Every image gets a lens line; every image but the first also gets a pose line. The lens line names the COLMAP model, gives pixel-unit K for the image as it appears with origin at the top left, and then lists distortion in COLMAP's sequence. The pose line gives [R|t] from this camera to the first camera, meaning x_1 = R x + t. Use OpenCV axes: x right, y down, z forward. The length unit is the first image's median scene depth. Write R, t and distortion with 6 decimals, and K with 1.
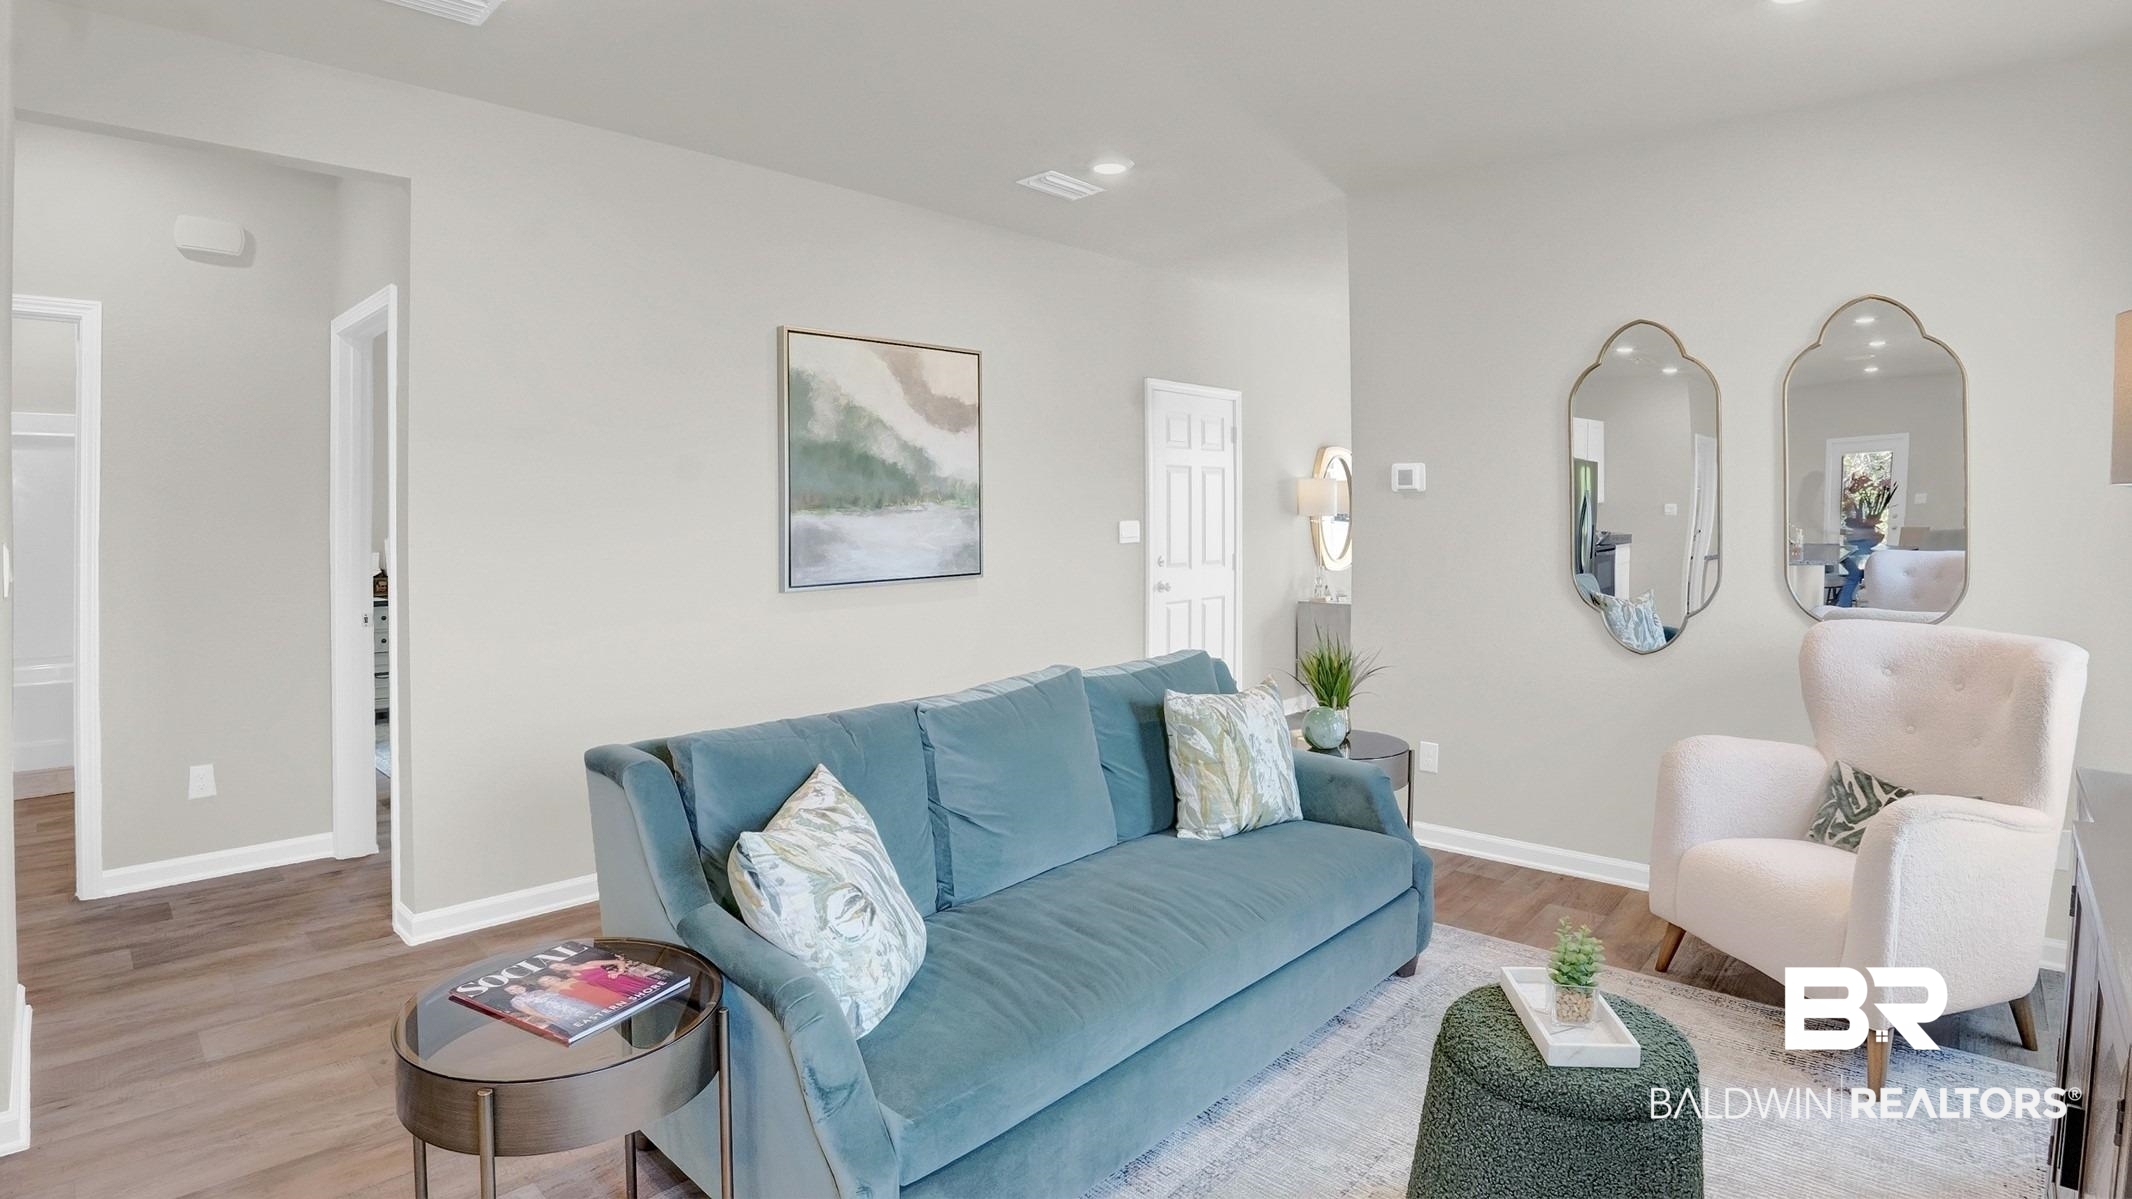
lens RADIAL K [[1066.3, 0, 1048.0], [0, 1066.3, 512.2], [0, 0, 1]] dist [-0.121666, 0.023708]
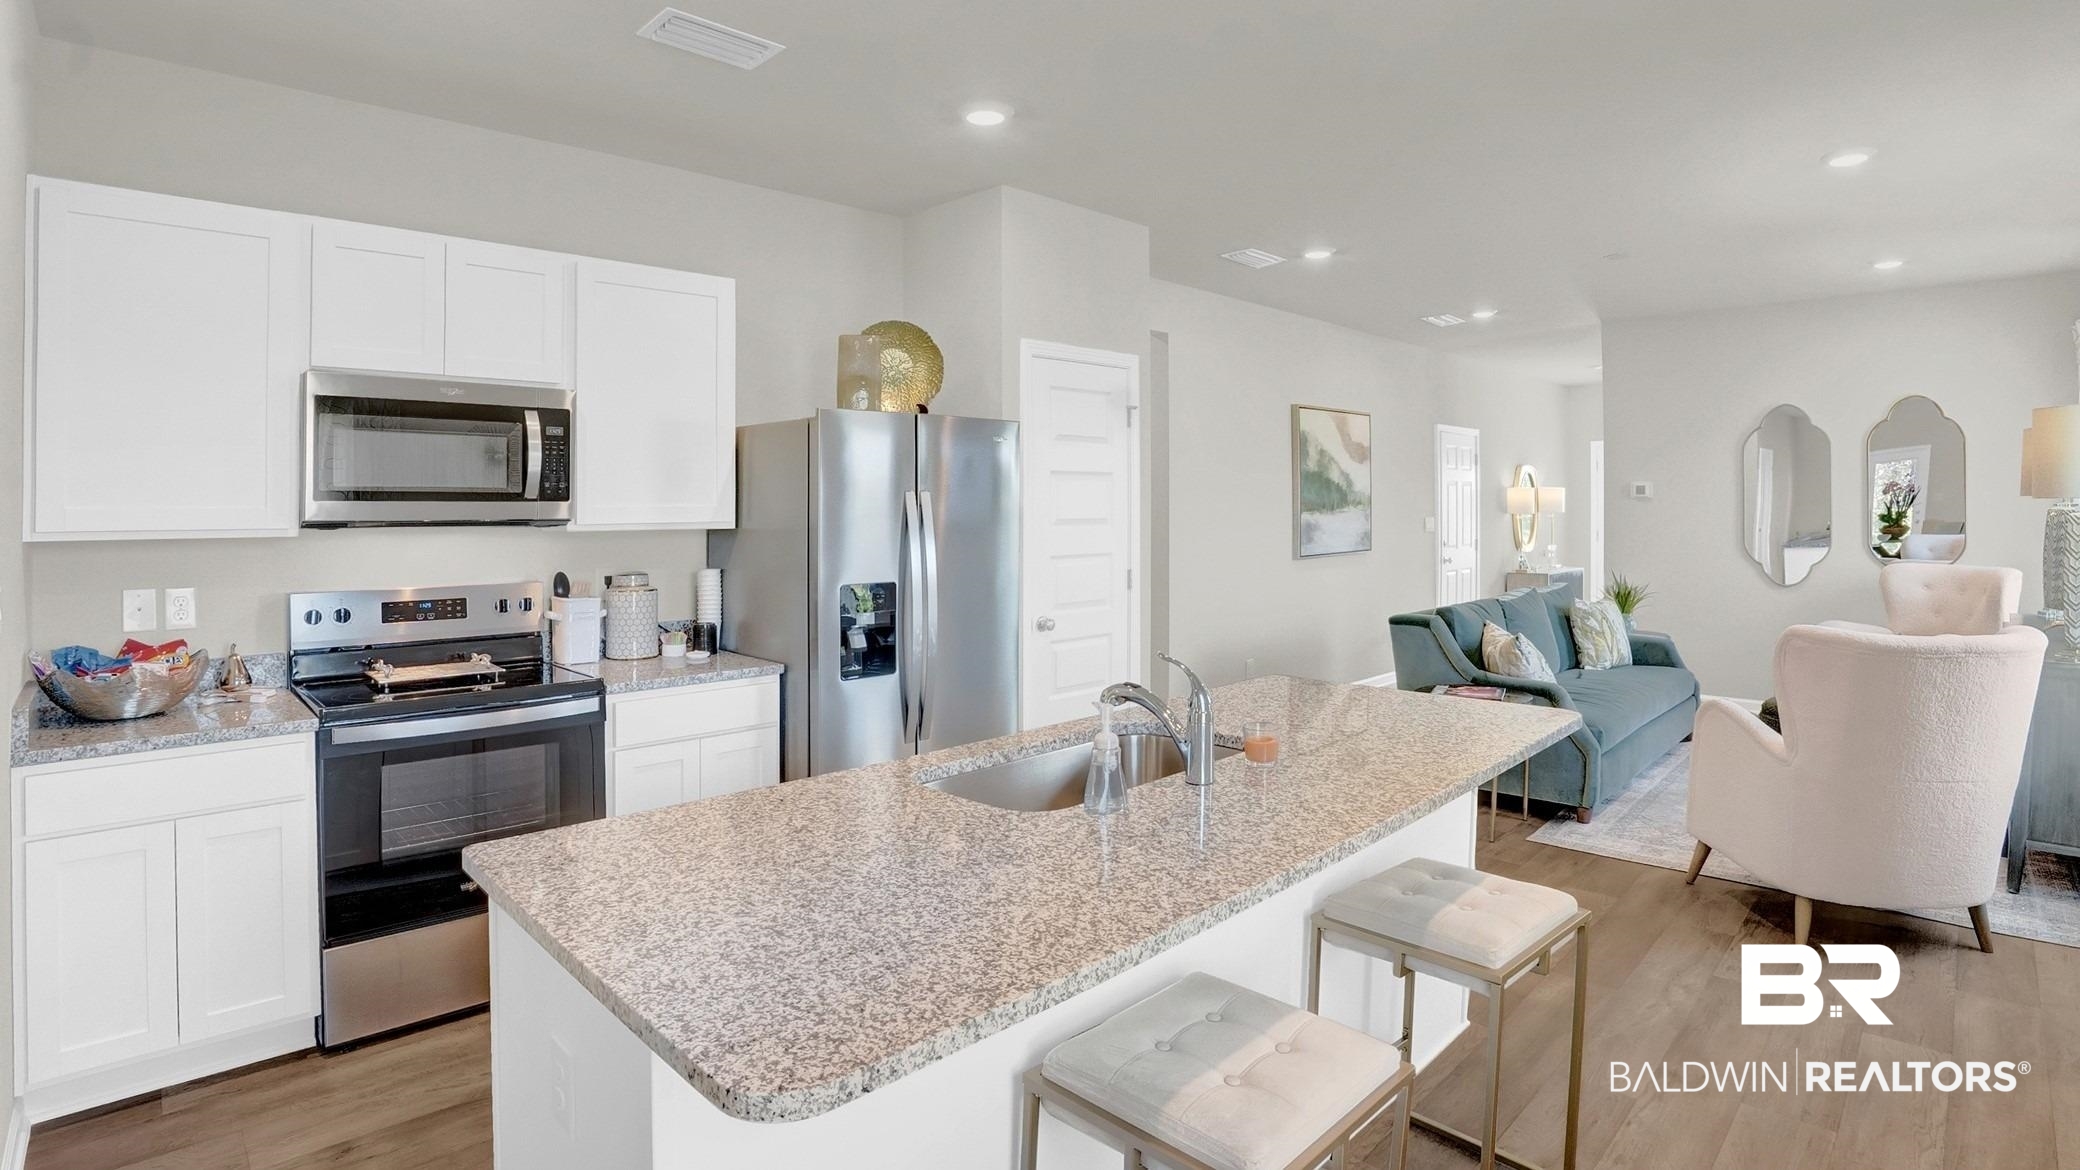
lens RADIAL K [[1013.4, 0, 1040.0], [0, 1013.4, 585.0], [0, 0, 1]] dist [-0.090002, 0.000104]
pose [[0.999326, -0.011507, -0.034860, -0.571228], [0.013796, 0.997714, 0.066151, 0.002792], [0.034019, -0.066588, 0.997200, -0.617945]]
